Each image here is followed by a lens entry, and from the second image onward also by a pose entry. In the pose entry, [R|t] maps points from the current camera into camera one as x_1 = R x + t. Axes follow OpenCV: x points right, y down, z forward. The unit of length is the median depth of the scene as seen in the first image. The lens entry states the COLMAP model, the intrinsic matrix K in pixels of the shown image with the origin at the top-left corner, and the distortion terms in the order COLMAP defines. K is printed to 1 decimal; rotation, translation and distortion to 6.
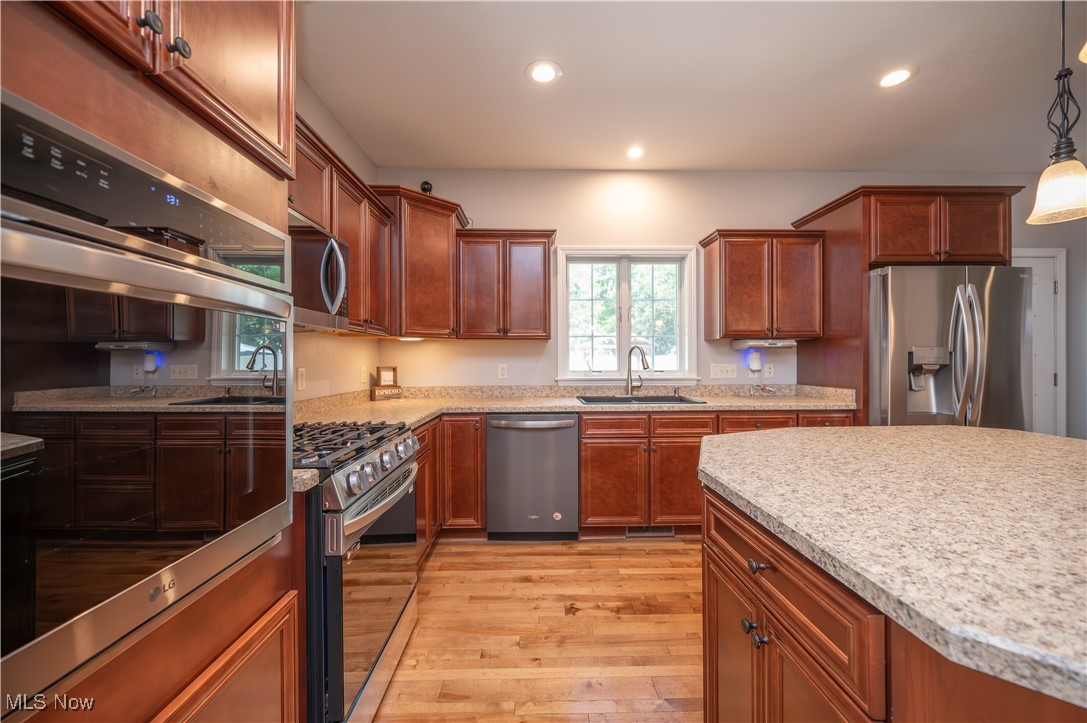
lens RADIAL K [[427.1, 0, 543.5], [0, 427.1, 361.5], [0, 0, 1]] dist [-0.001841, -0.000036]
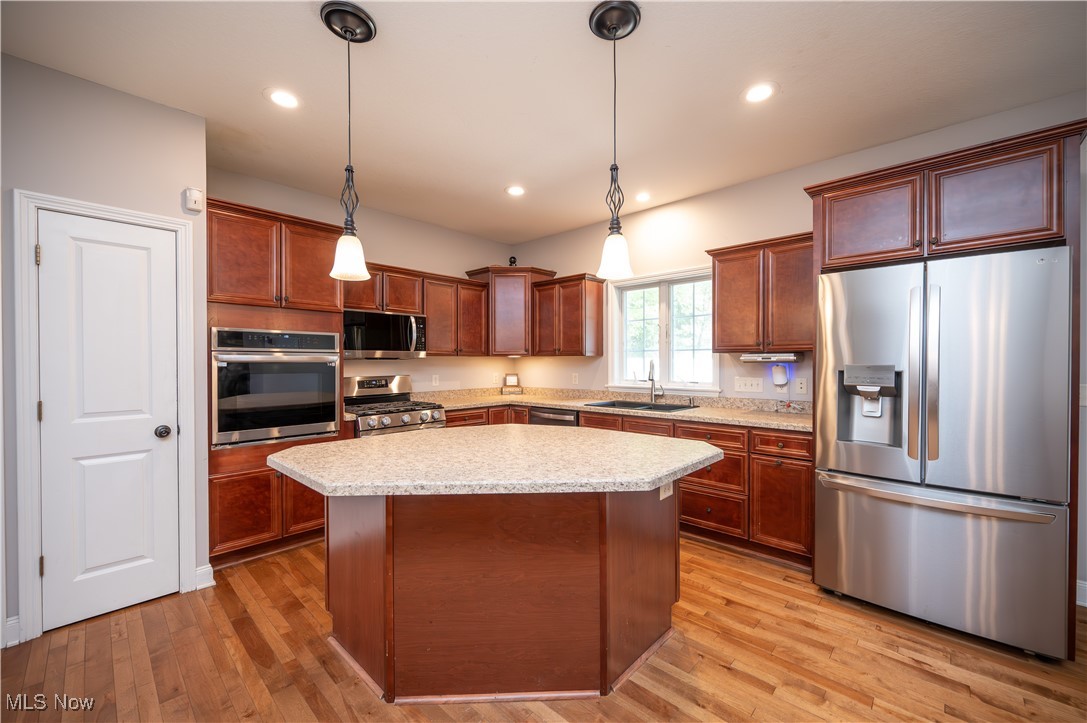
lens RADIAL K [[430.8, 0, 546.4], [0, 430.8, 364.7], [0, 0, 1]] dist [0.000158, -0.000047]
pose [[0.713048, 0.006168, -0.701088, 0.851248], [0.000145, 0.999960, 0.008944, -0.034959], [0.701115, -0.006479, 0.713018, -0.041298]]
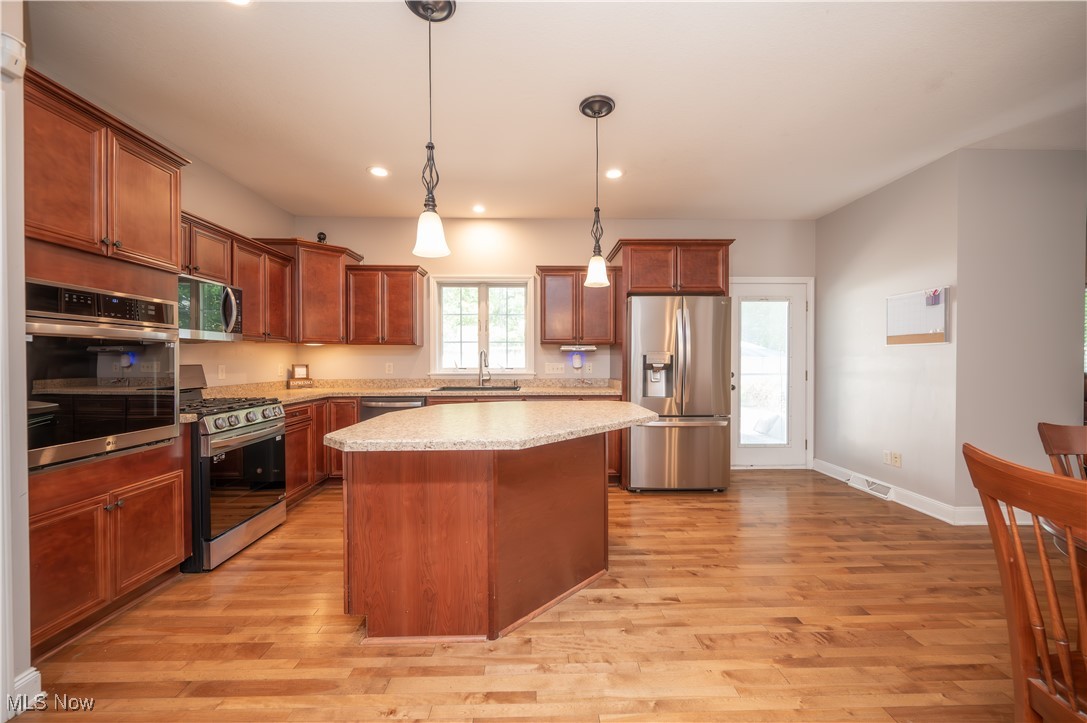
lens RADIAL K [[436.3, 0, 543.1], [0, 436.3, 363.7], [0, 0, 1]] dist [0.000494, -0.000089]
pose [[0.999993, 0.003253, -0.001680, 0.418483], [-0.003239, 0.999958, 0.008577, -0.004168], [0.001708, -0.008571, 0.999962, -0.399836]]
